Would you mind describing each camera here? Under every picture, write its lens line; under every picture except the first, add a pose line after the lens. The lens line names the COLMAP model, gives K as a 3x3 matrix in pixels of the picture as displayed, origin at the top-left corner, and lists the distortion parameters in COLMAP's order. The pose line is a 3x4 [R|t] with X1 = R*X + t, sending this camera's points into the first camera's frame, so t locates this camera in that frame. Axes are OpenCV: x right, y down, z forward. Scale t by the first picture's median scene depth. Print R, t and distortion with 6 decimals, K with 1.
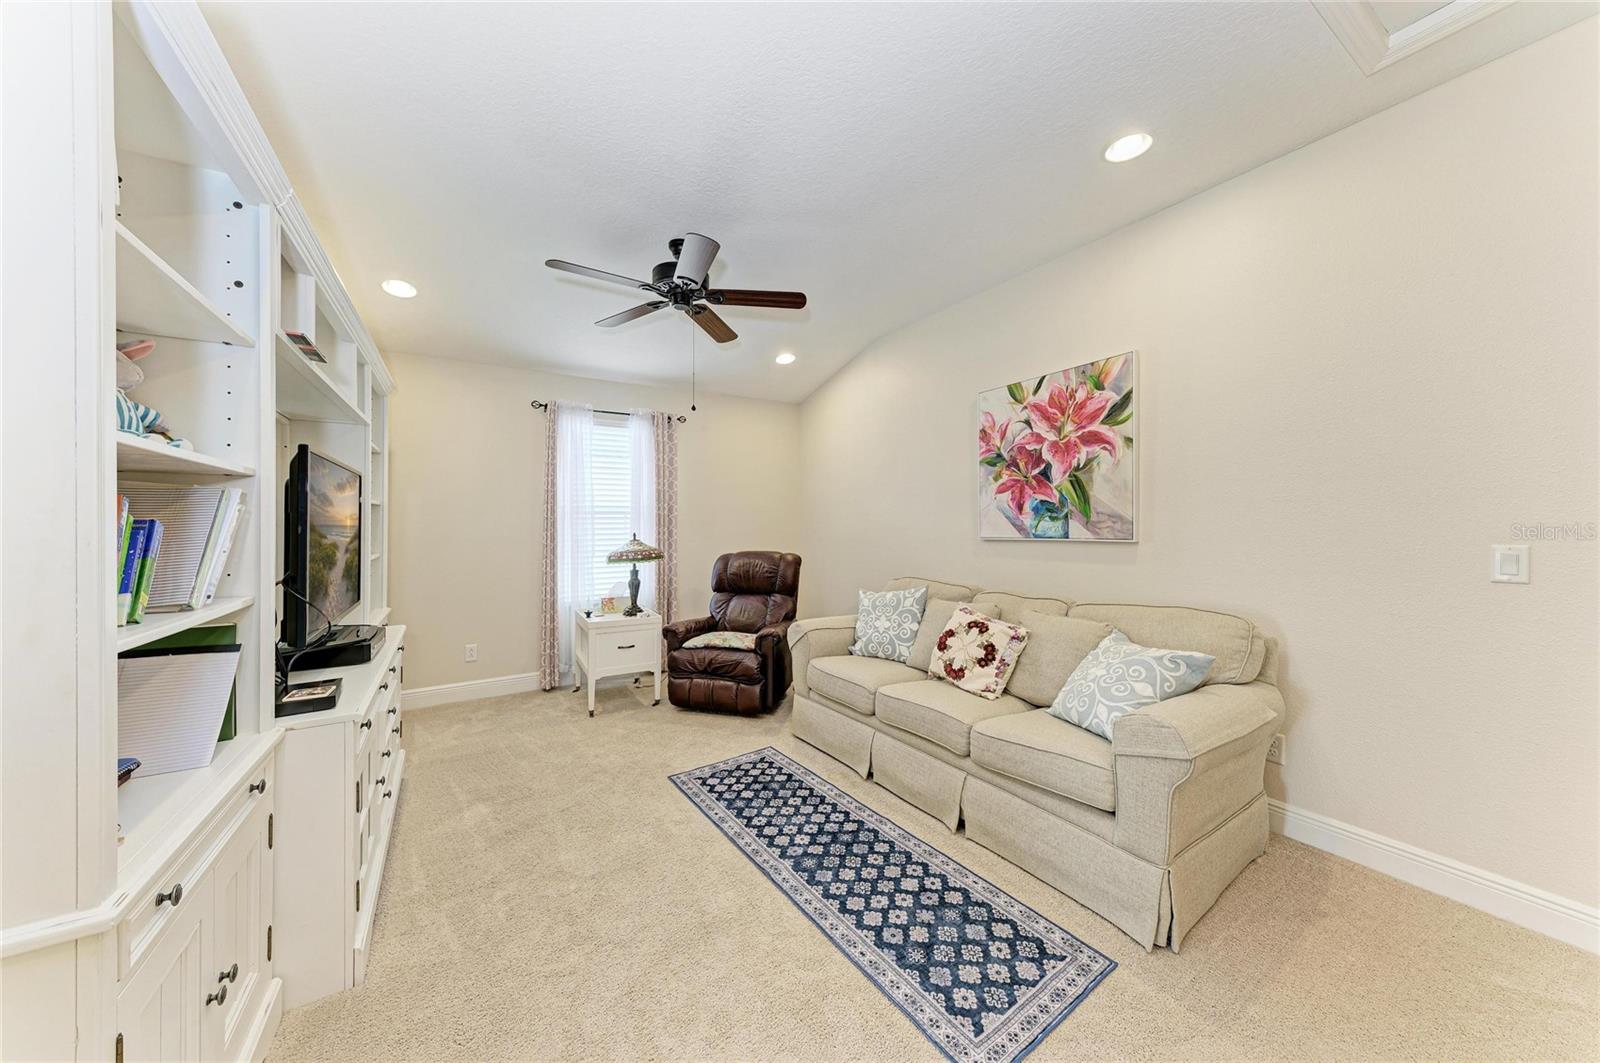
lens RADIAL K [[542.7, 0, 813.5], [0, 542.7, 524.4], [0, 0, 1]] dist [0.009586, -0.000044]
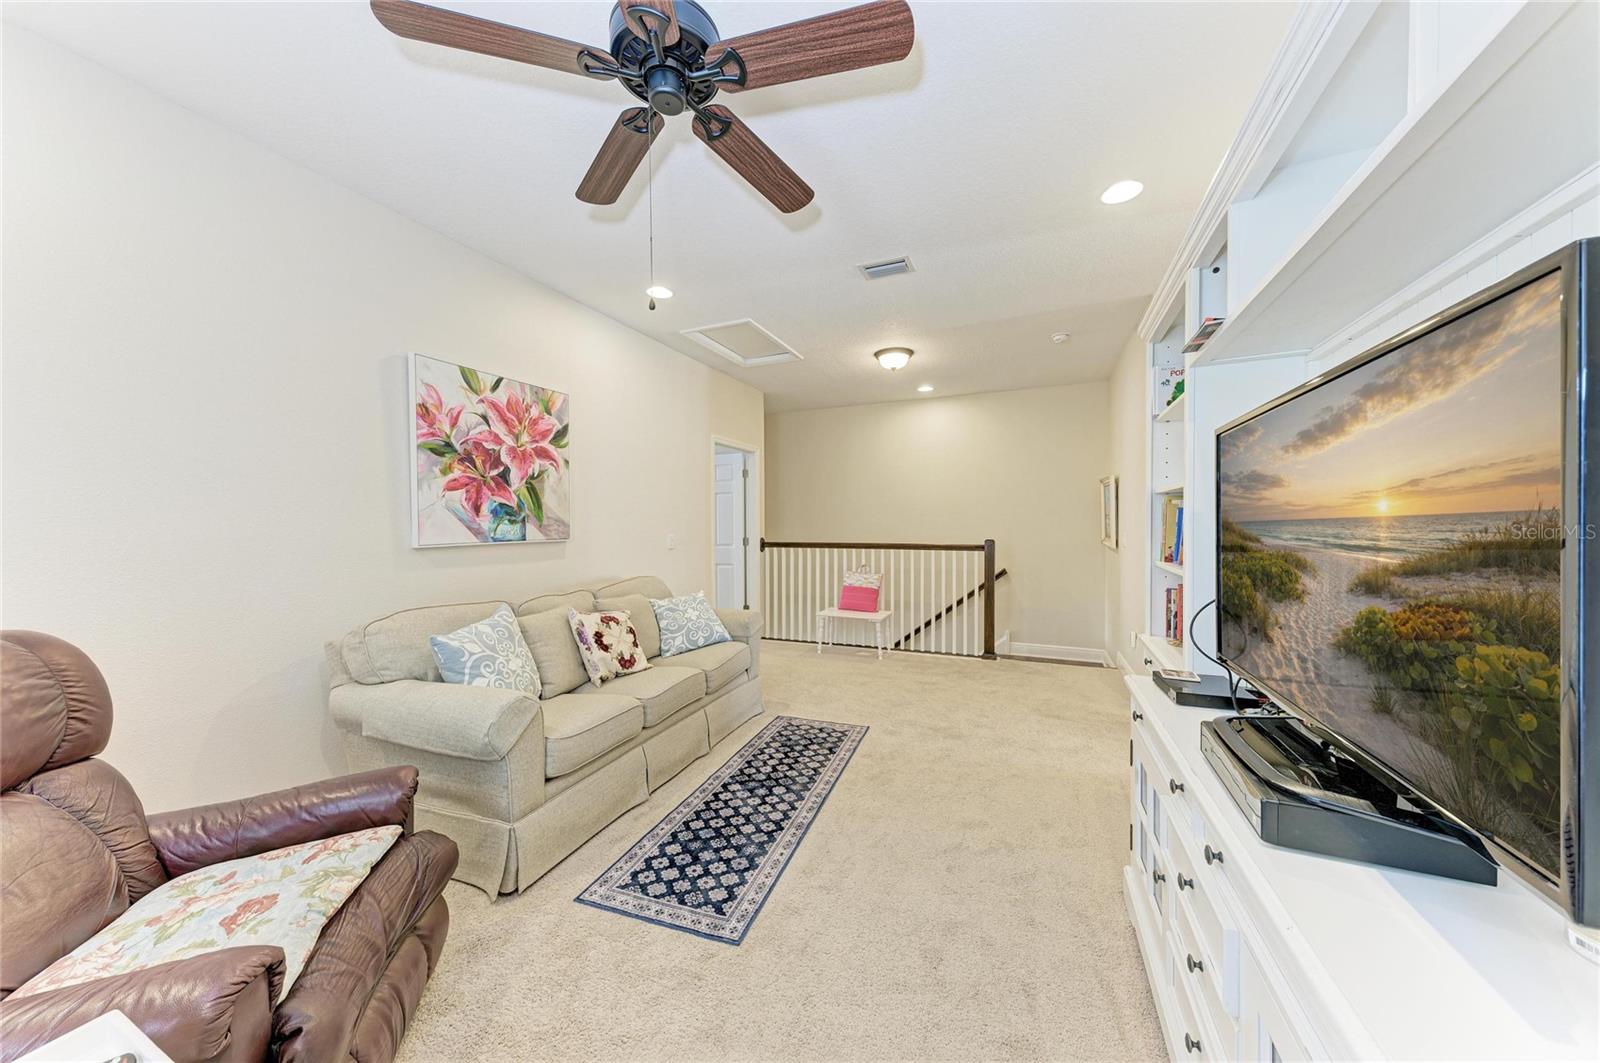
lens RADIAL K [[542.7, 0, 795.8], [0, 542.7, 531.2], [0, 0, 1]] dist [0.009586, -0.000044]
pose [[-0.555858, -0.000689, 0.831277, -0.711745], [0.009810, 0.999925, 0.007389, 0.004657], [-0.831220, 0.012262, -0.555809, 1.131371]]
